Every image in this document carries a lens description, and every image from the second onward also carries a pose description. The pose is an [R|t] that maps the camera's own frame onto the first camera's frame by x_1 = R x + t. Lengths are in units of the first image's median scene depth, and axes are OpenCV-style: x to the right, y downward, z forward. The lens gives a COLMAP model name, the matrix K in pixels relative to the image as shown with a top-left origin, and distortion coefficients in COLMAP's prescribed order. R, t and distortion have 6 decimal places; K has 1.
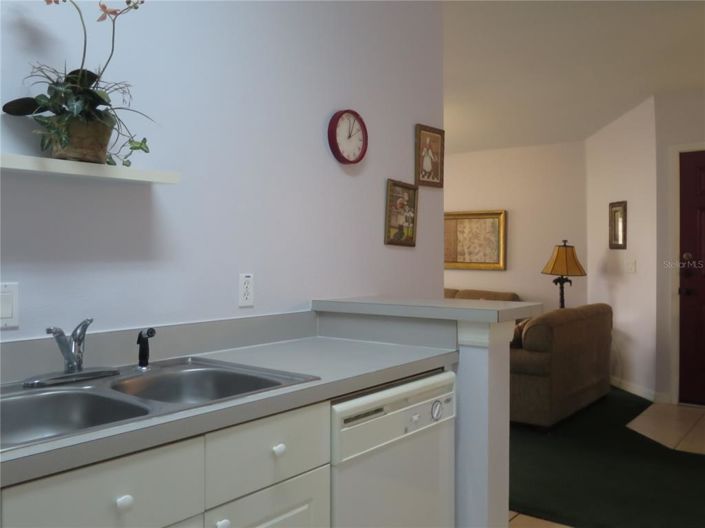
lens RADIAL K [[632.4, 0, 352.6], [0, 632.4, 261.3], [0, 0, 1]] dist [-0.037570, 0.006341]
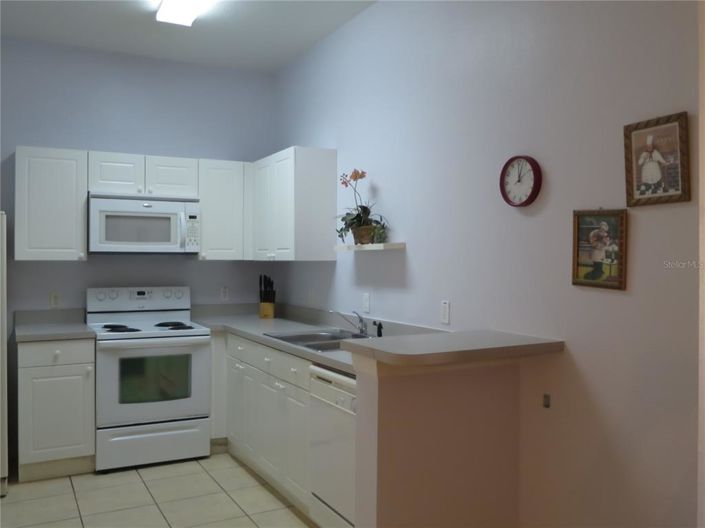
lens RADIAL K [[632.4, 0, 356.1], [0, 632.4, 265.7], [0, 0, 1]] dist [-0.037570, 0.006341]
pose [[-0.392682, 0.014434, -0.919561, 0.934610], [-0.006799, 0.999804, 0.018597, -0.065217], [0.919649, 0.013554, -0.392507, 1.023593]]
